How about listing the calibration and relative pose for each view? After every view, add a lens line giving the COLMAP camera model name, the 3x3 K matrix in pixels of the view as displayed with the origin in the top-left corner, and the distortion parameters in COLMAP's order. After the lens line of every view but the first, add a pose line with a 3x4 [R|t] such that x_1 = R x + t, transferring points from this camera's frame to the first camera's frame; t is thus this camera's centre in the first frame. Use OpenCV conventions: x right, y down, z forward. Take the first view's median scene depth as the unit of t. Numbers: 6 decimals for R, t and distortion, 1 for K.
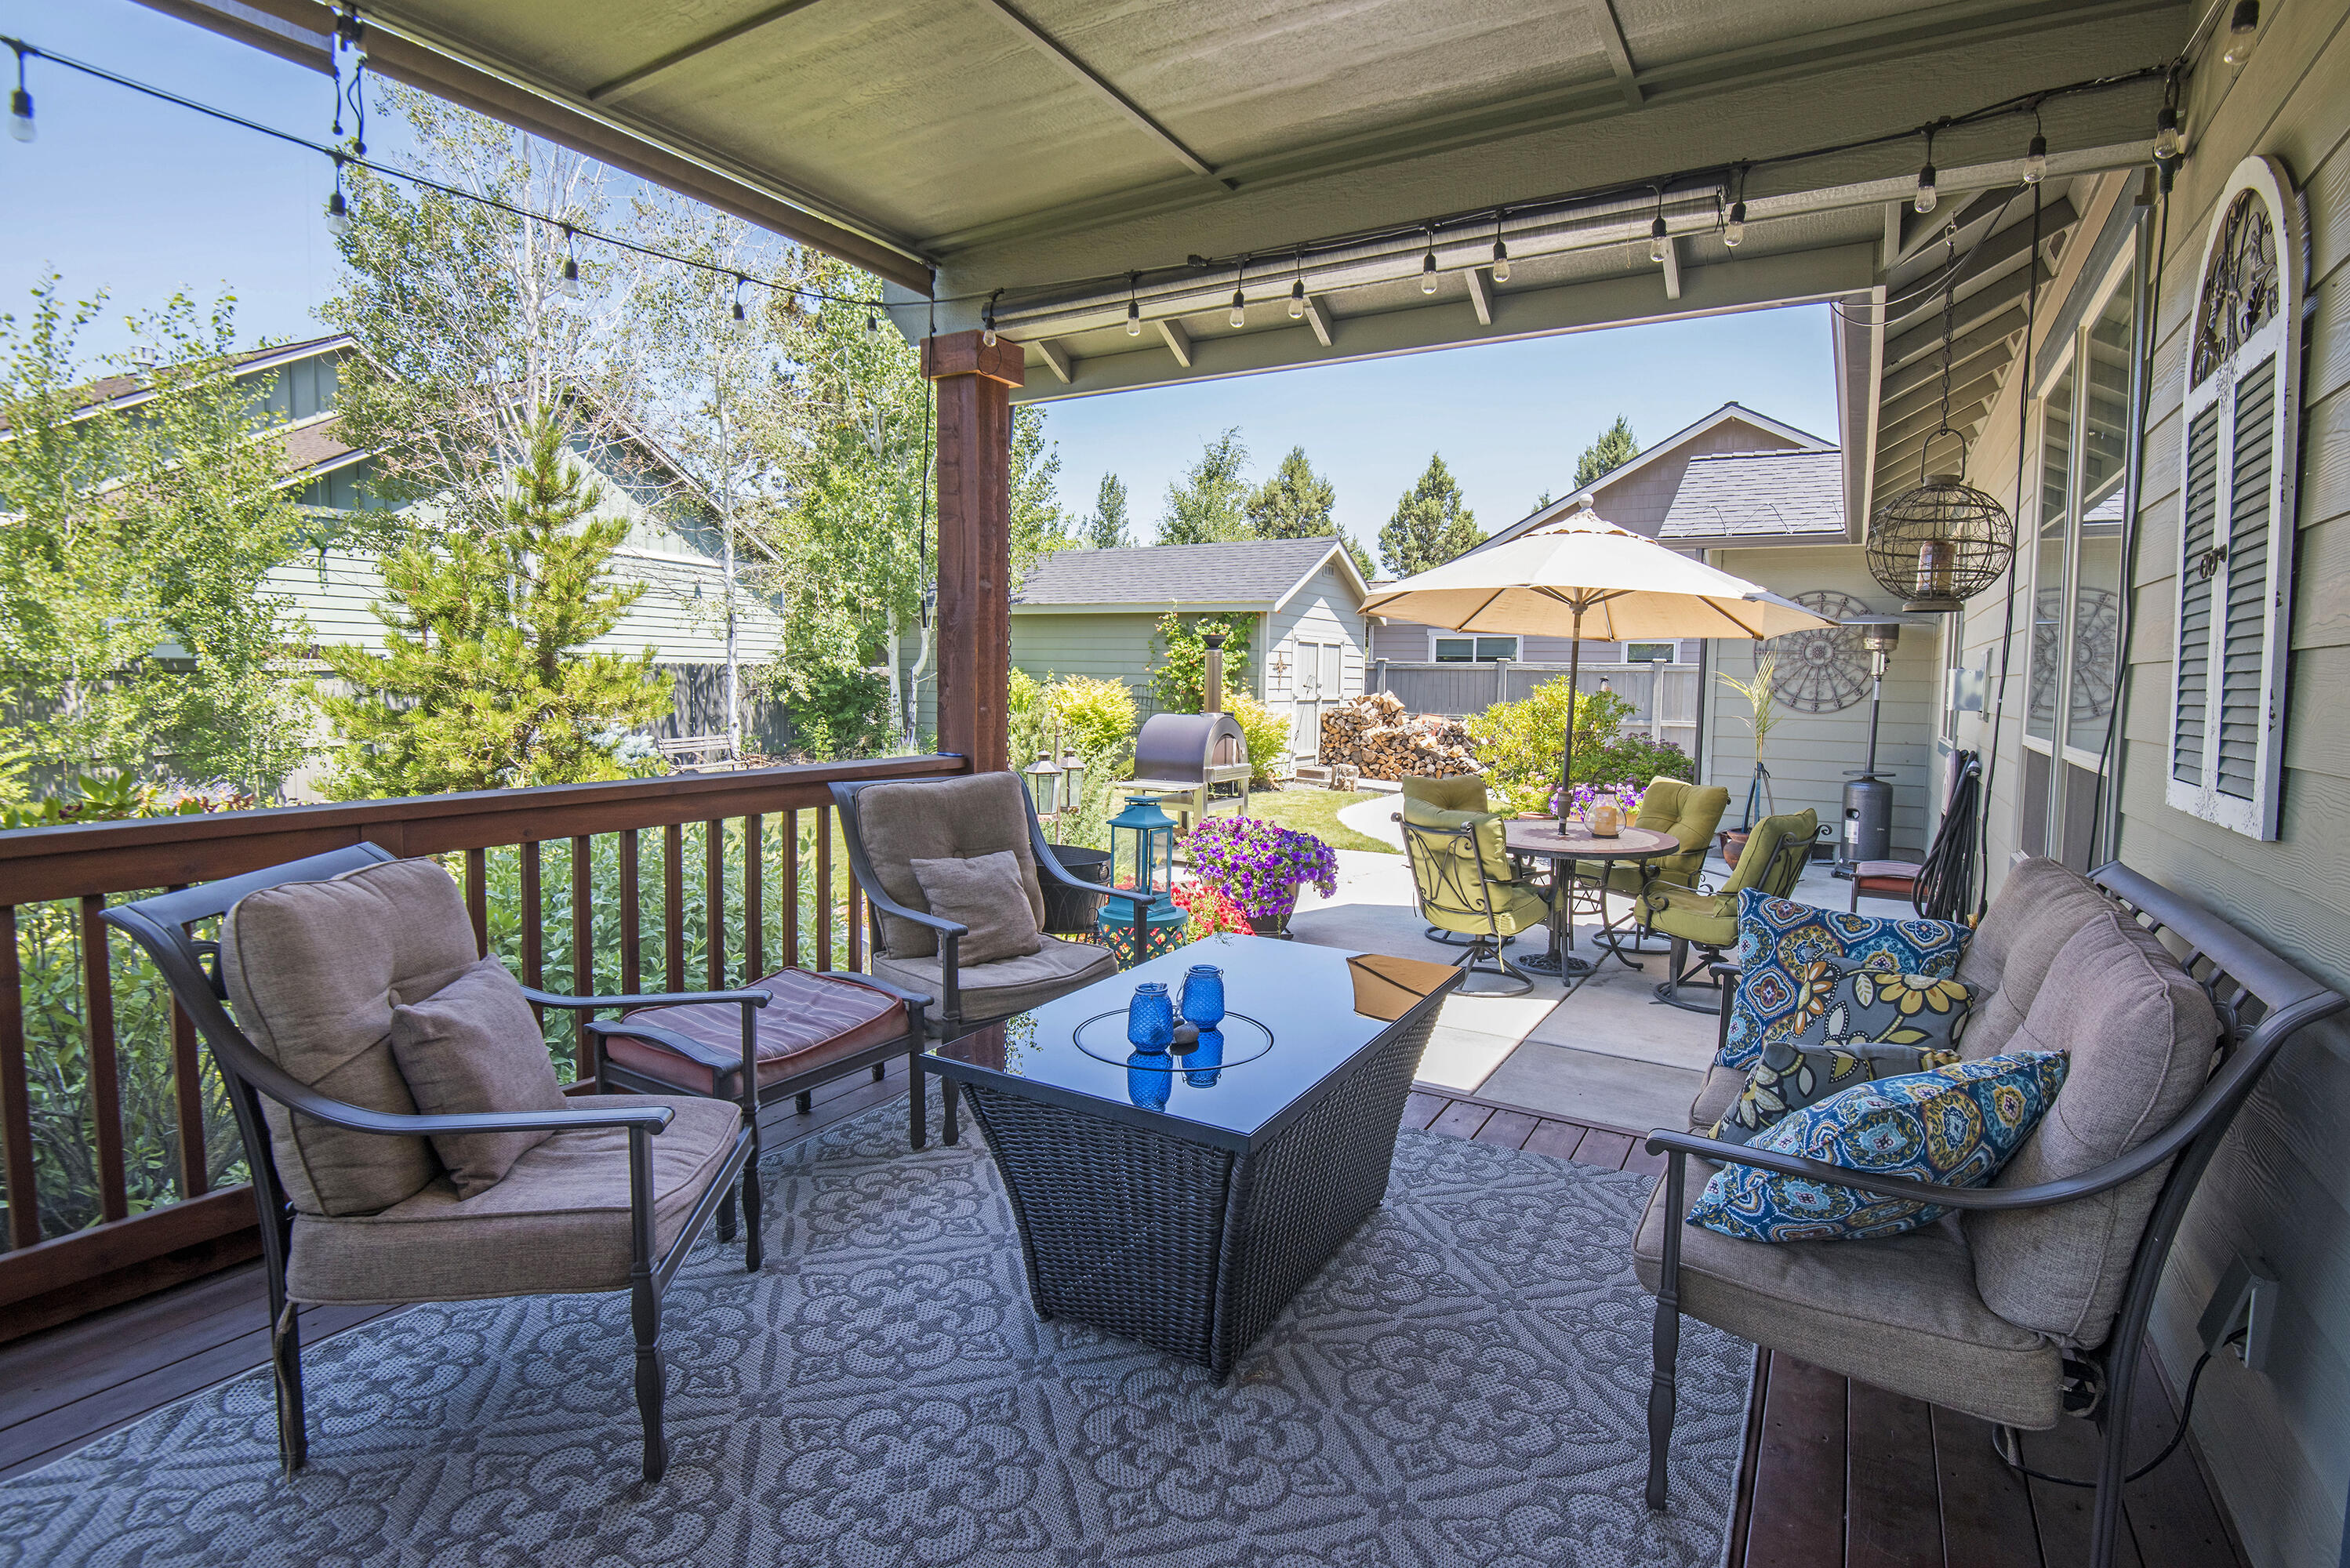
lens RADIAL K [[1184.7, 0, 1171.0], [0, 1184.7, 776.7], [0, 0, 1]] dist [-0.033479, -0.000384]
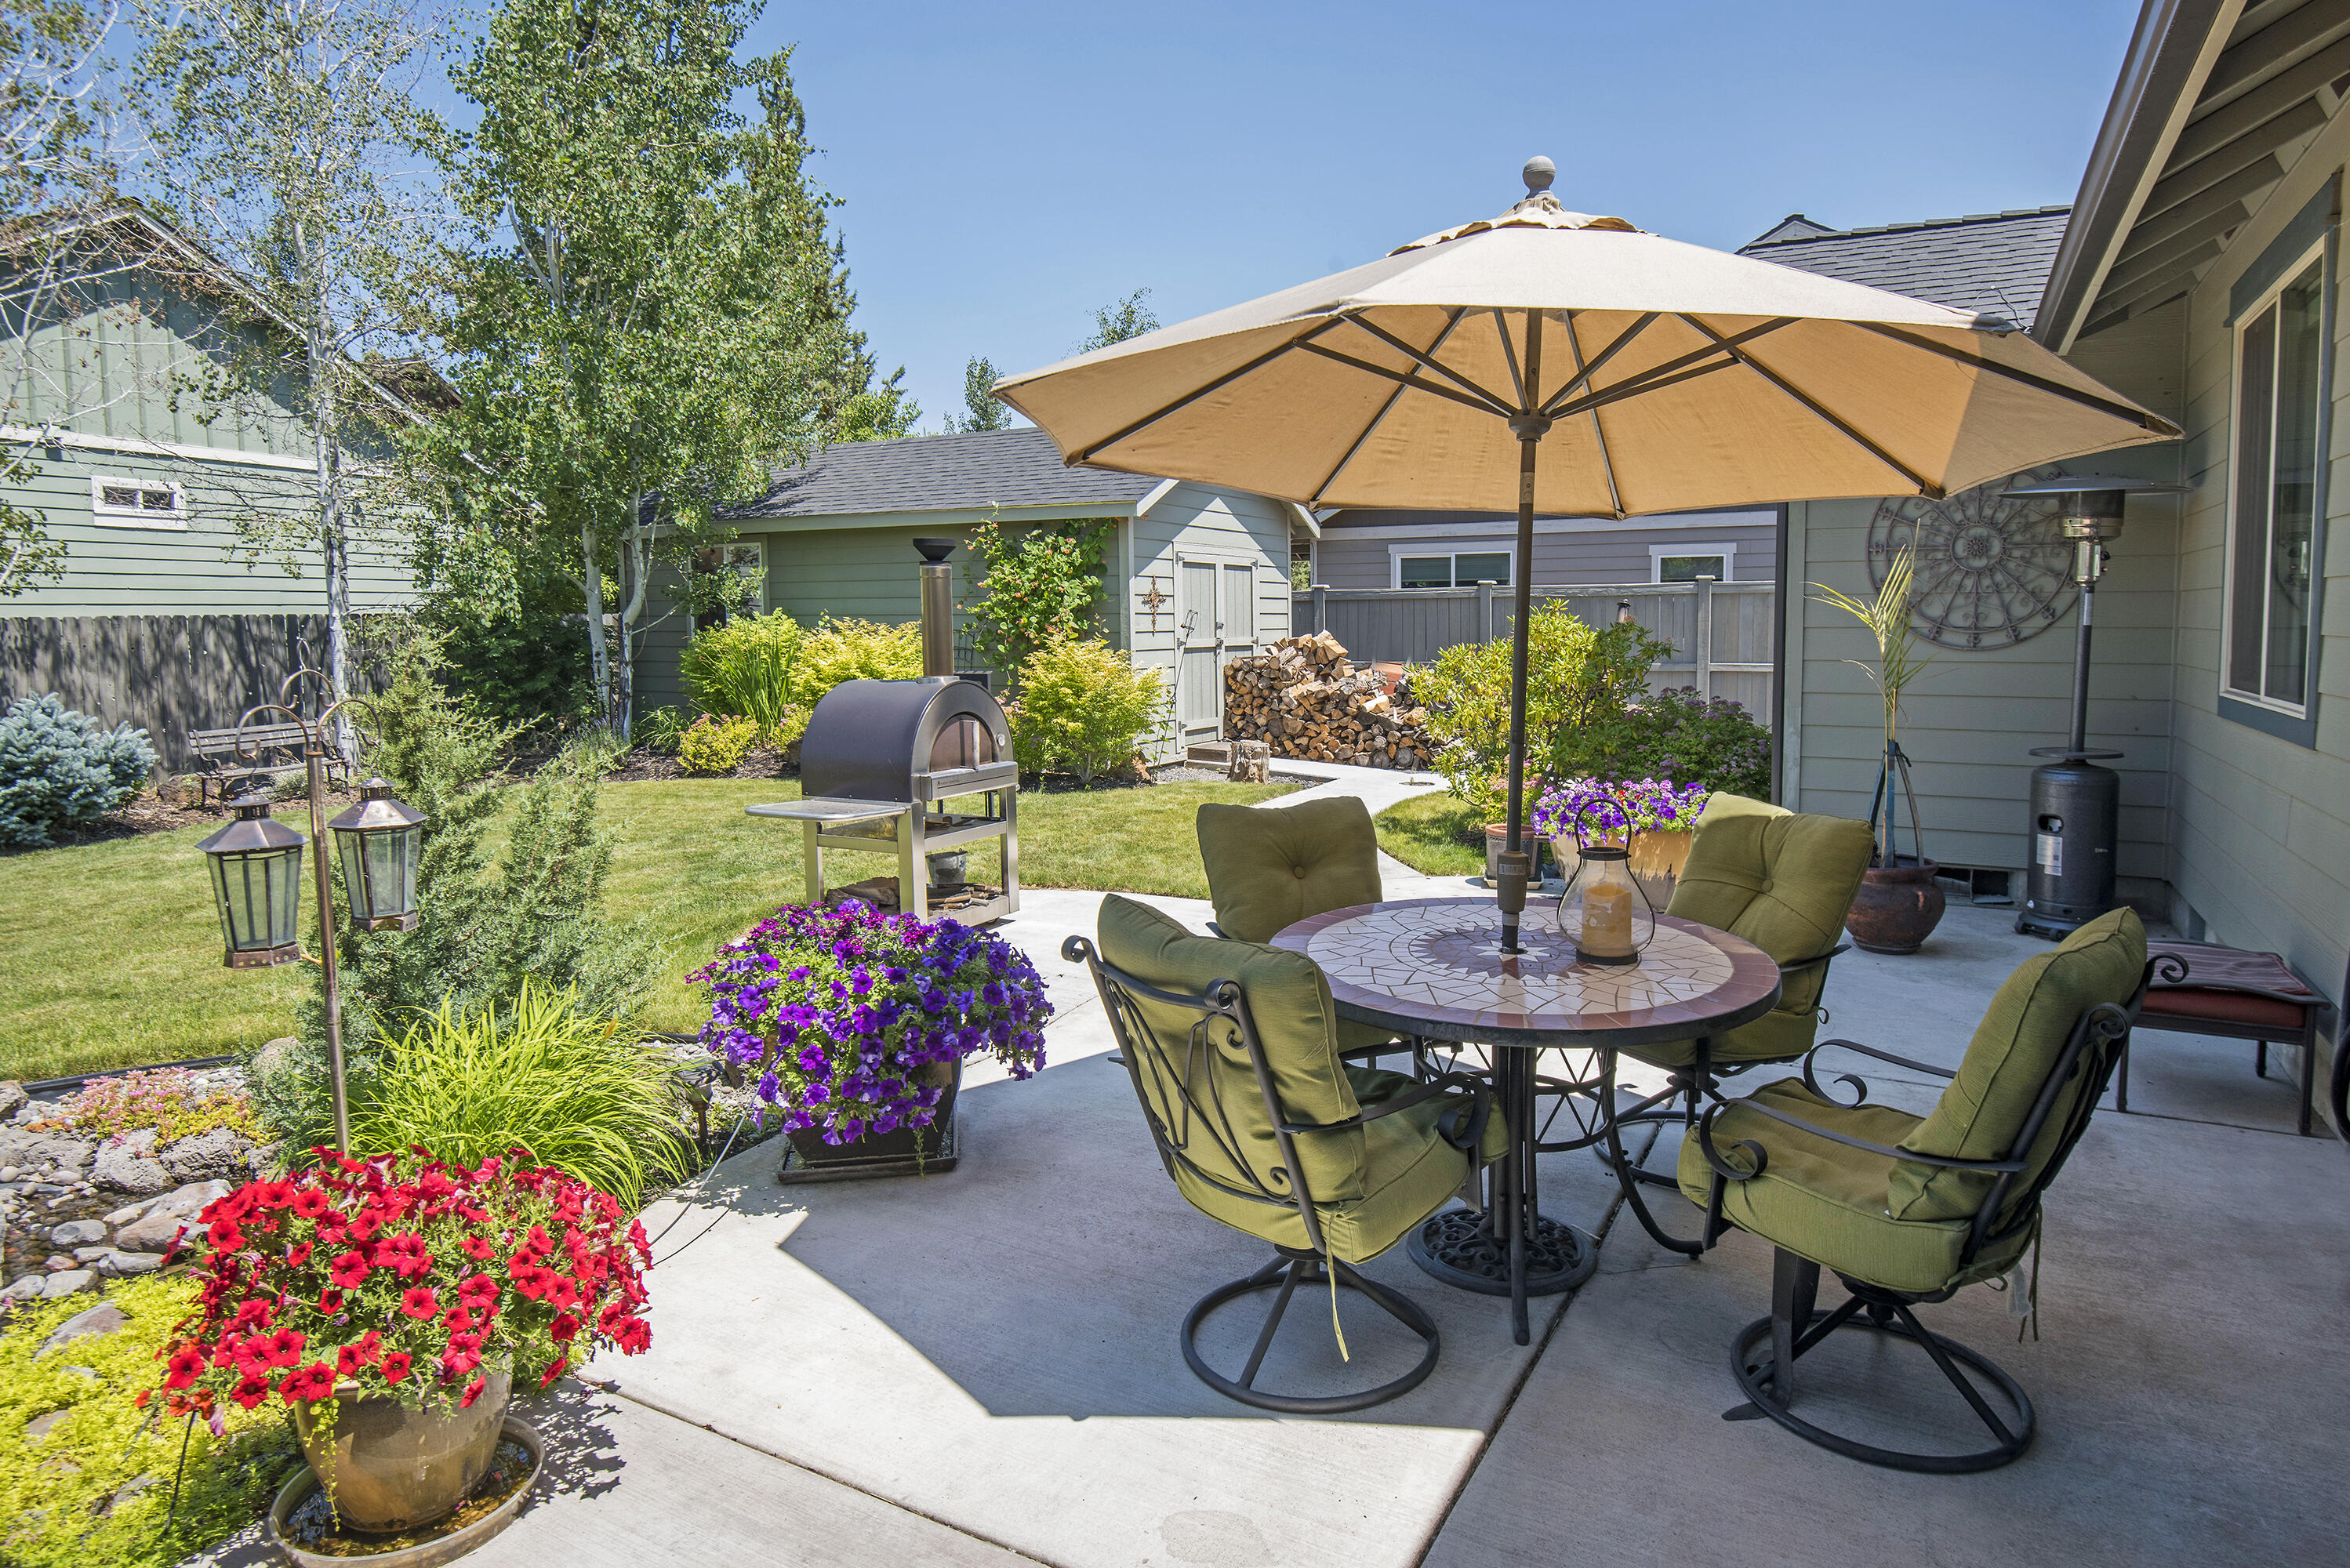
lens RADIAL K [[1397.3, 0, 1179.6], [0, 1397.3, 723.8], [0, 0, 1]] dist [-0.022559, -0.007286]
pose [[0.999132, -0.026310, 0.032295, 0.081341], [0.026618, 0.999604, -0.009132, -0.013883], [-0.032042, 0.009984, 0.999437, 0.203714]]
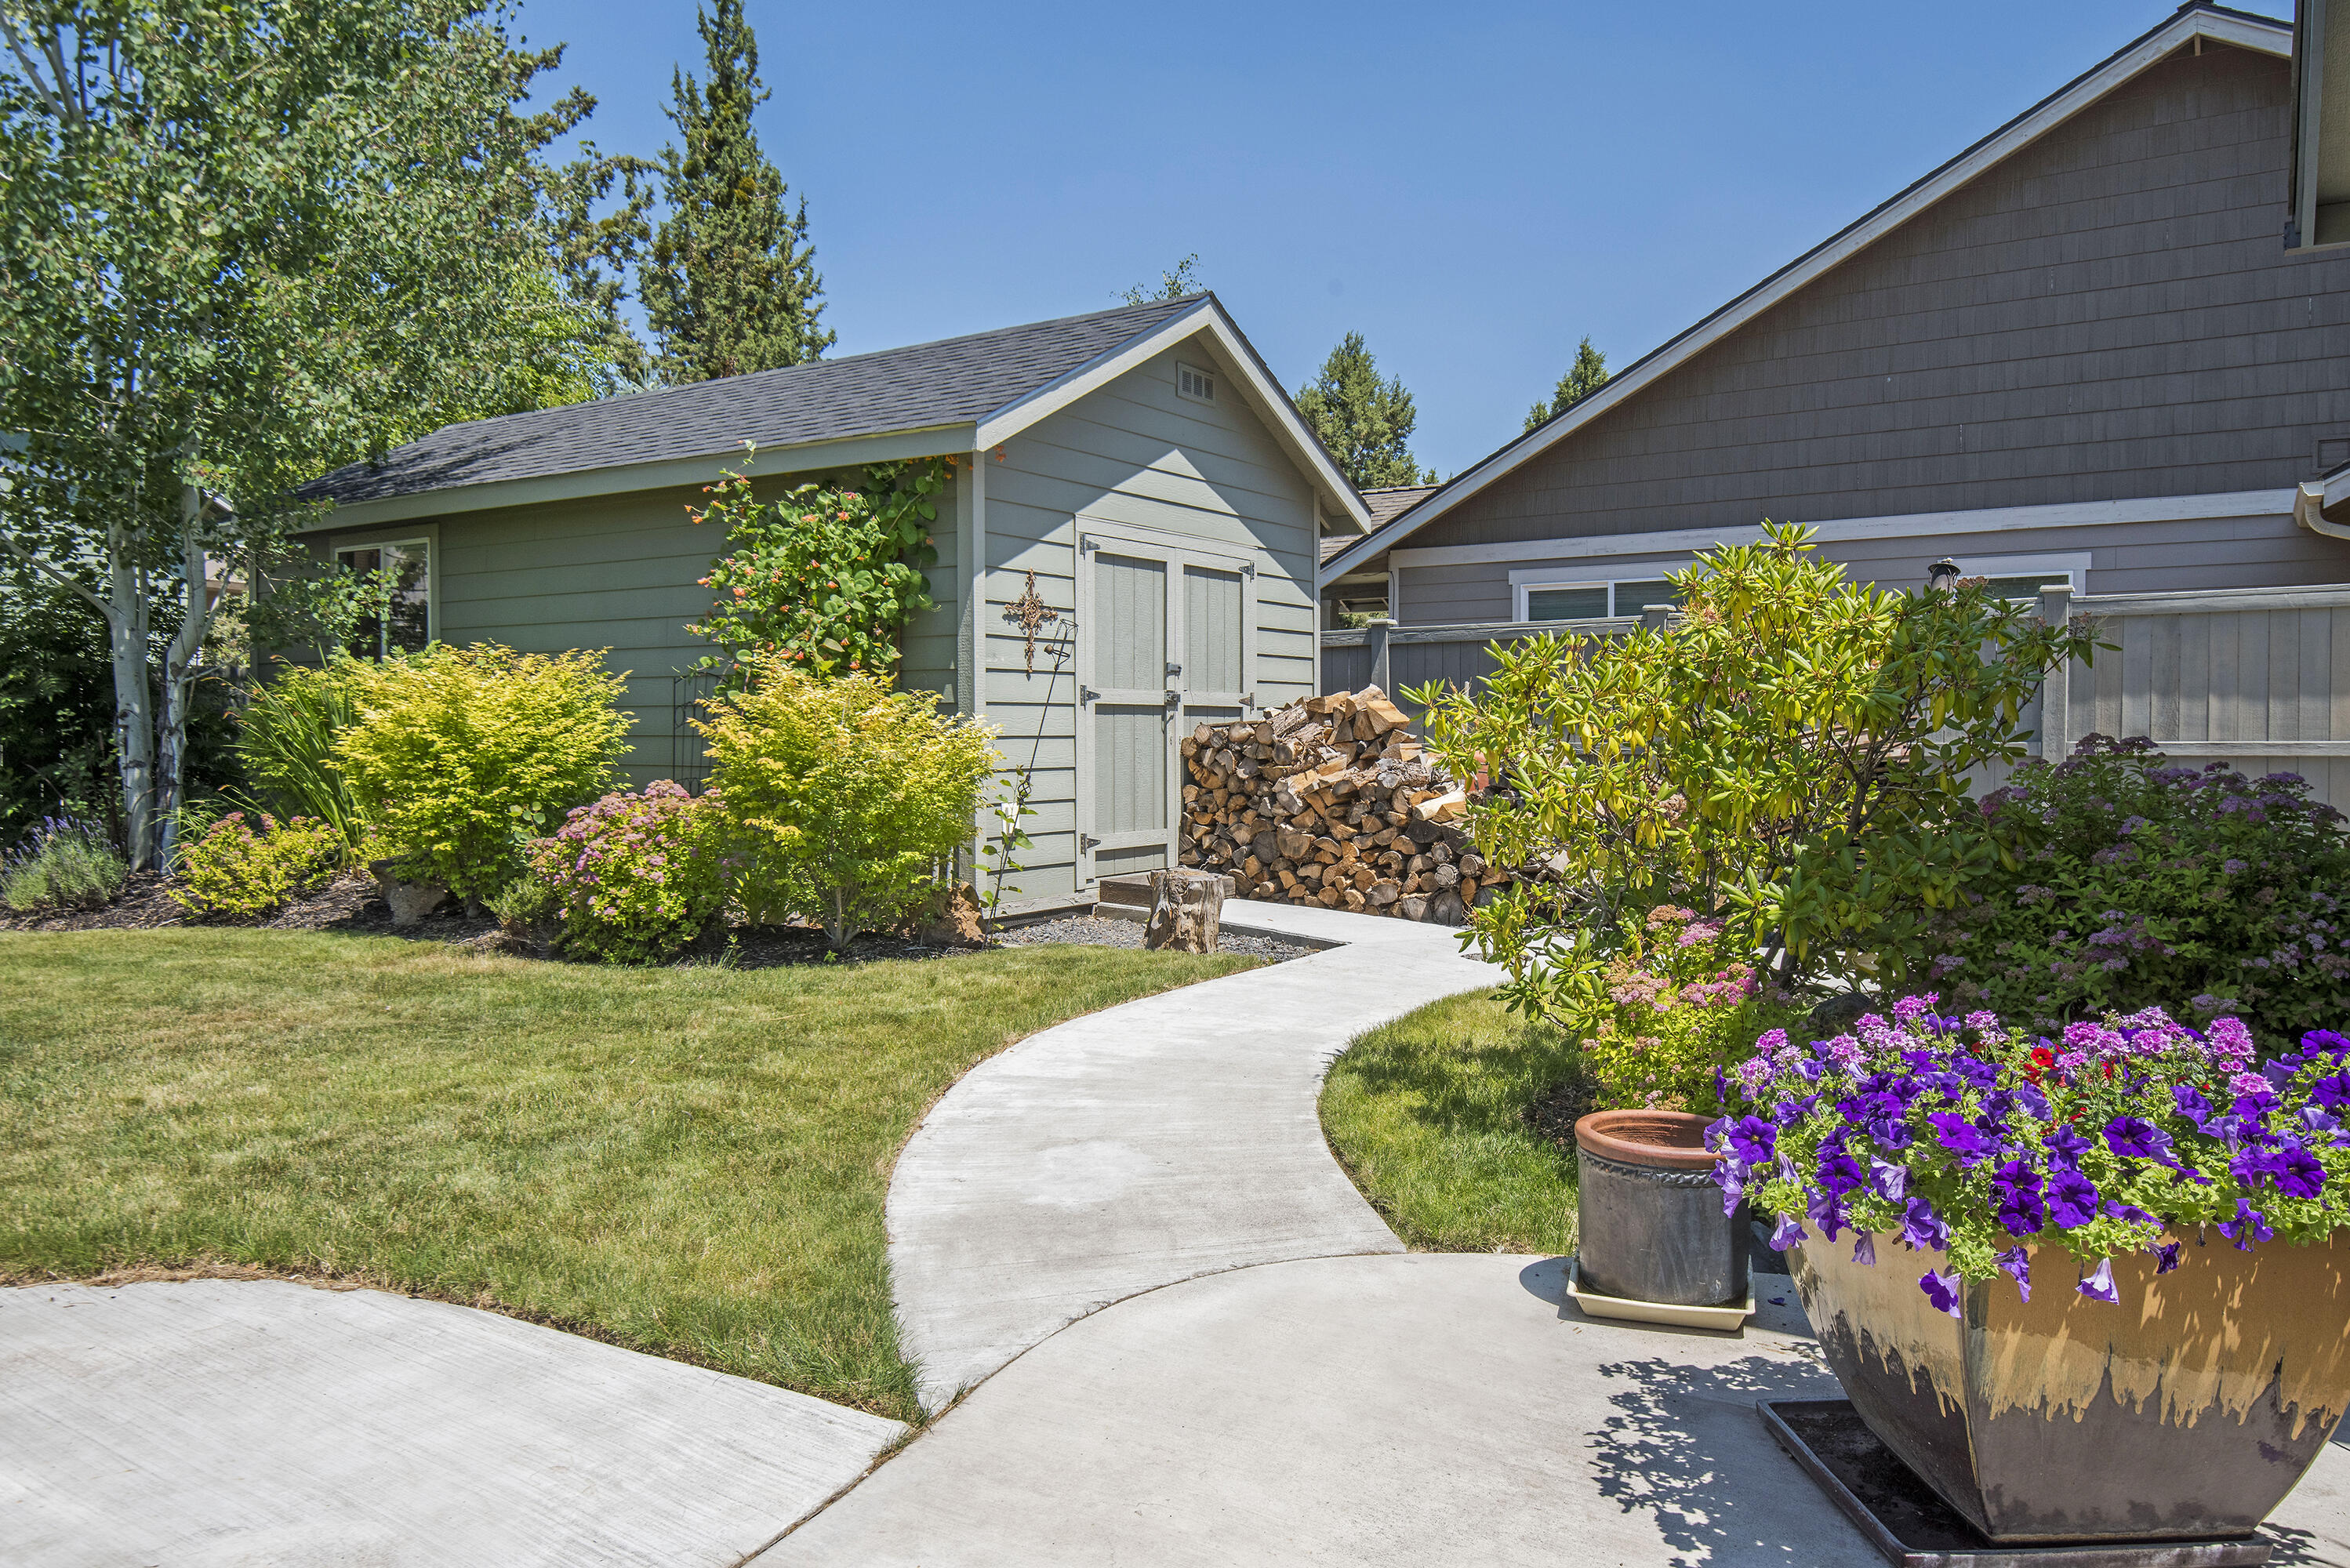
lens RADIAL K [[1601.1, 0, 1149.7], [0, 1601.1, 785.0], [0, 0, 1]] dist [0.010246, -0.000652]
pose [[0.996919, -0.020389, -0.075743, 0.173245], [0.016279, 0.998382, -0.054487, -0.009588], [0.076731, 0.053086, 0.995638, 0.512068]]
